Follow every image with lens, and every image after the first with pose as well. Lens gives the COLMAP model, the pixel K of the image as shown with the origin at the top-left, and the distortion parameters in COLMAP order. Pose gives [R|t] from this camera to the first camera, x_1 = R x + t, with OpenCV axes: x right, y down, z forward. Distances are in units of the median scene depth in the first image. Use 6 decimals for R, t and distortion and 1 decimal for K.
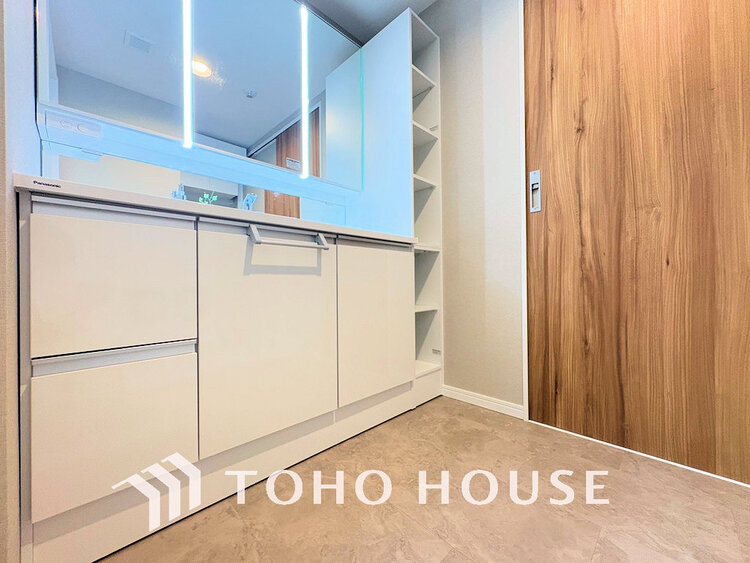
lens RADIAL K [[298.0, 0, 375.9], [0, 298.0, 281.9], [0, 0, 1]] dist [0.000628, 0.000045]
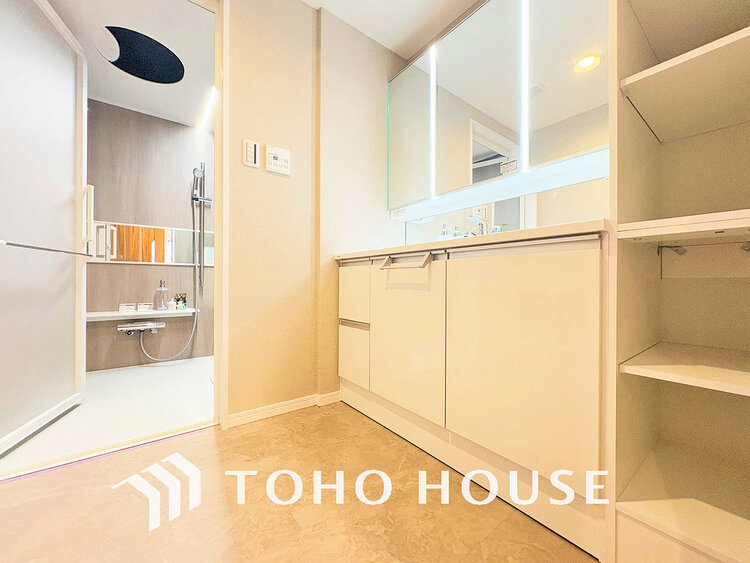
lens RADIAL K [[298.0, 0, 375.9], [0, 298.0, 281.9], [0, 0, 1]] dist [0.000628, 0.000045]
pose [[-0.127627, -0.012463, -0.991744, 0.933971], [-0.019452, 0.999760, -0.010060, -0.040992], [0.991631, 0.018007, -0.127839, 0.951454]]
